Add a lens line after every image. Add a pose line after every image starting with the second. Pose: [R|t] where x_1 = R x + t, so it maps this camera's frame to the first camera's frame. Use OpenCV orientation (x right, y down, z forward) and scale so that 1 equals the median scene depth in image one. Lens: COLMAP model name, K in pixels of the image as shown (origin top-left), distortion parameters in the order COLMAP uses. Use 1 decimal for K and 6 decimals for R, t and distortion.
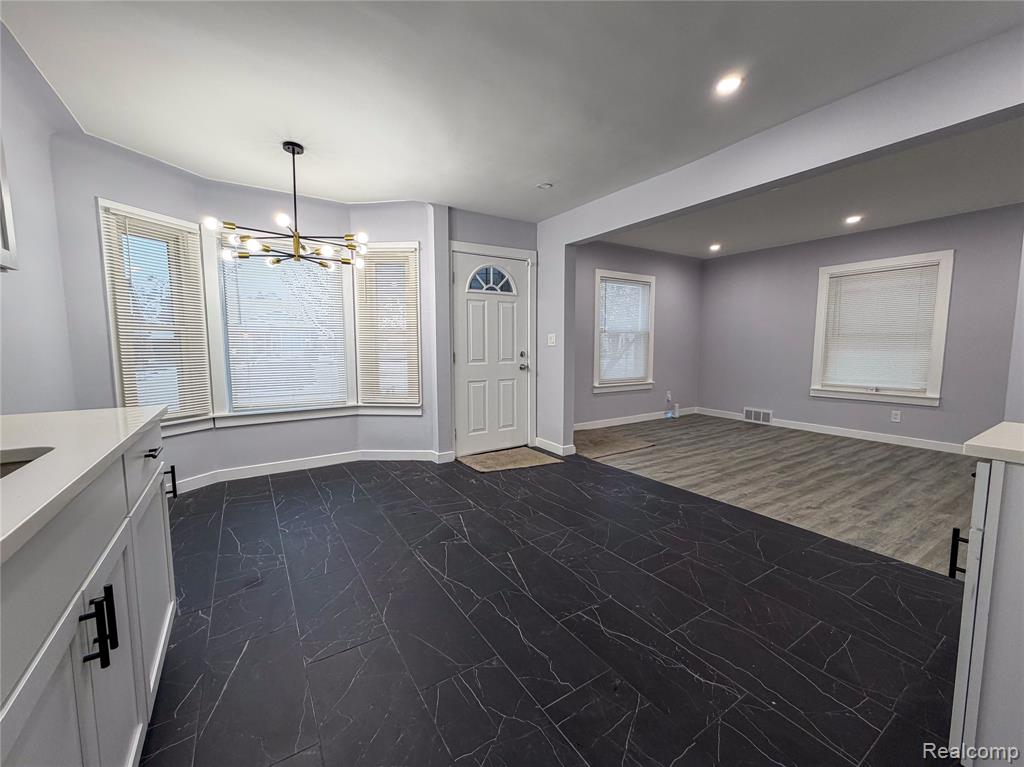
lens RADIAL K [[406.7, 0, 507.6], [0, 406.7, 381.7], [0, 0, 1]] dist [0.000116, 0.000199]
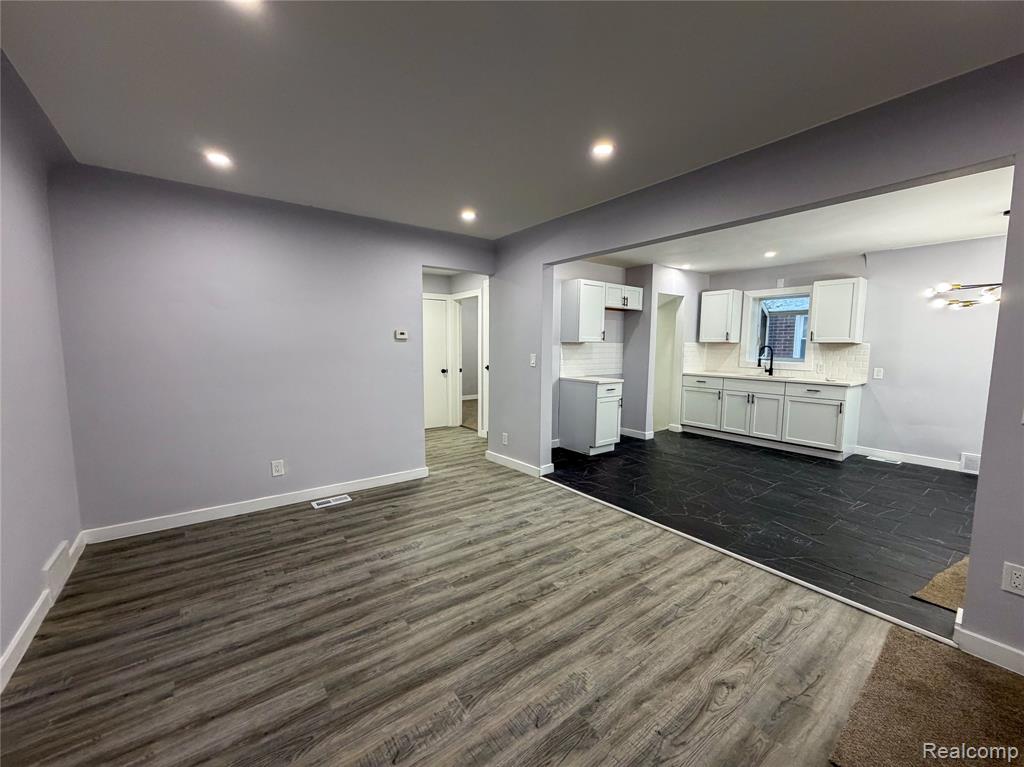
lens RADIAL K [[406.7, 0, 507.6], [0, 406.7, 381.7], [0, 0, 1]] dist [0.000116, 0.000199]
pose [[-0.996742, 0.004654, -0.080518, 0.879026], [-0.010179, 0.983092, 0.182829, -0.221674], [0.080008, 0.183053, -0.979842, 1.742250]]
